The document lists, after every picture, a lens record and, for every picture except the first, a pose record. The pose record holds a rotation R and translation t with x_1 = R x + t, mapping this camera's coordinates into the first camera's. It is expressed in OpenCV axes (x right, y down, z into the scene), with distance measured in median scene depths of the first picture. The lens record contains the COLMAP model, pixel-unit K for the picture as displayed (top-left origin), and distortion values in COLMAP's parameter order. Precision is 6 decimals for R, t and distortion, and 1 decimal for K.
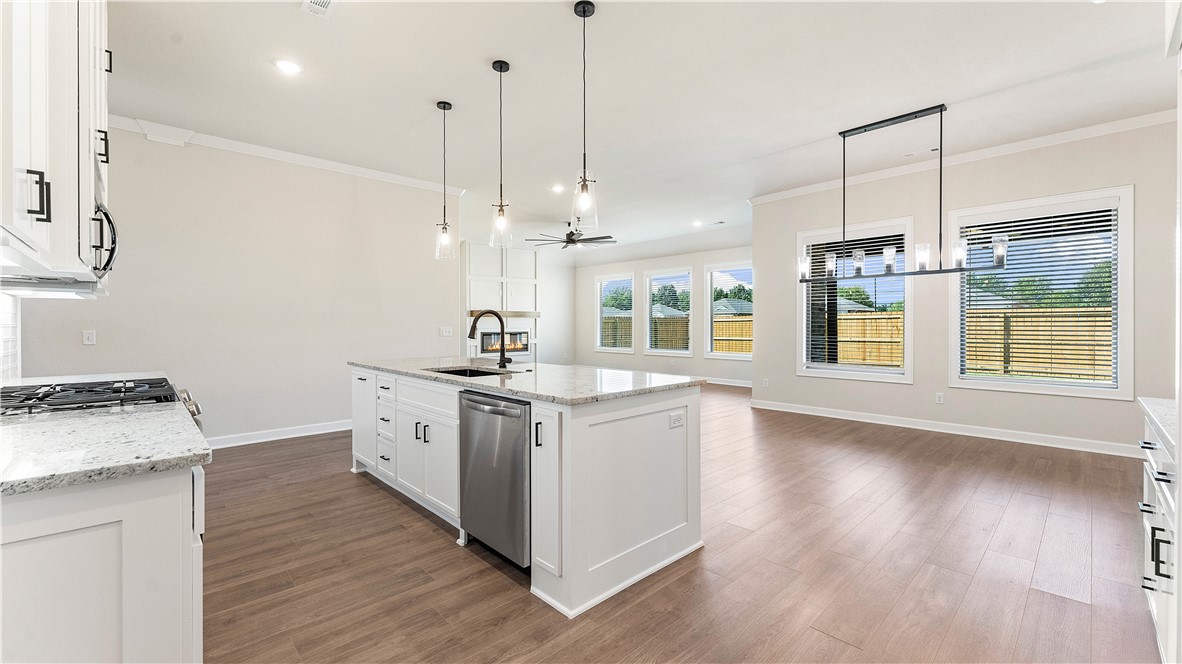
lens RADIAL K [[475.1, 0, 585.6], [0, 475.1, 325.7], [0, 0, 1]] dist [-0.001159, 0.000042]
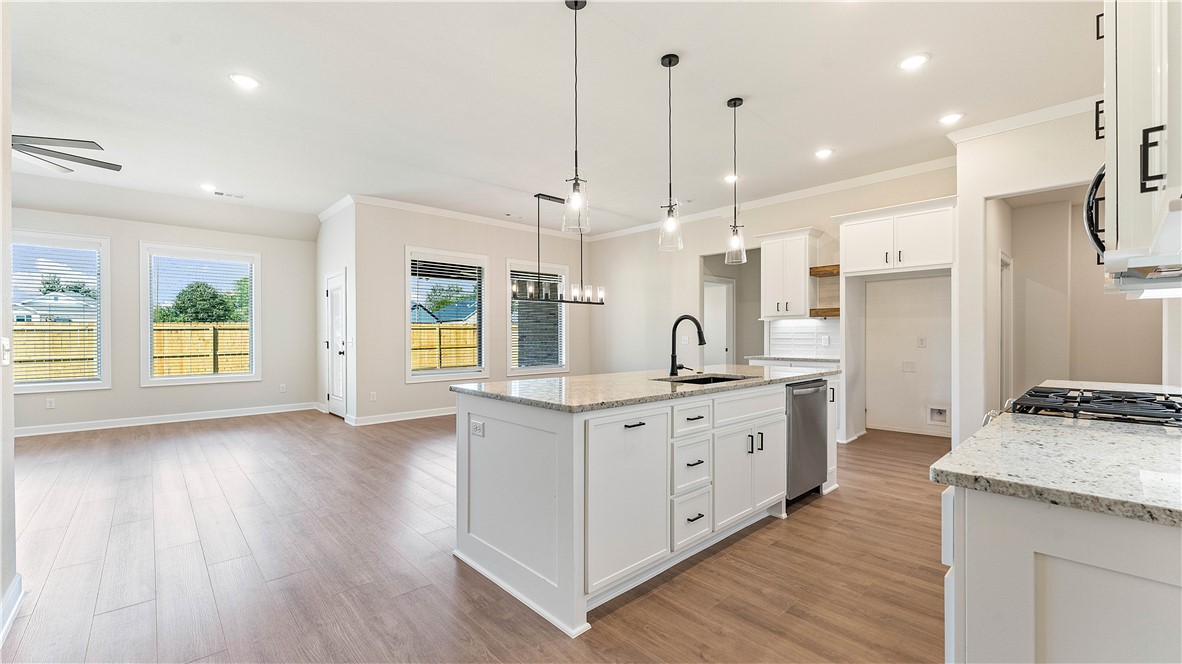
lens RADIAL K [[475.1, 0, 588.1], [0, 475.1, 337.8], [0, 0, 1]] dist [-0.001159, 0.000042]
pose [[0.015663, -0.001586, 0.999876, -1.339714], [0.004885, 0.999987, 0.001509, 0.011799], [-0.999865, 0.004860, 0.015671, 1.360188]]
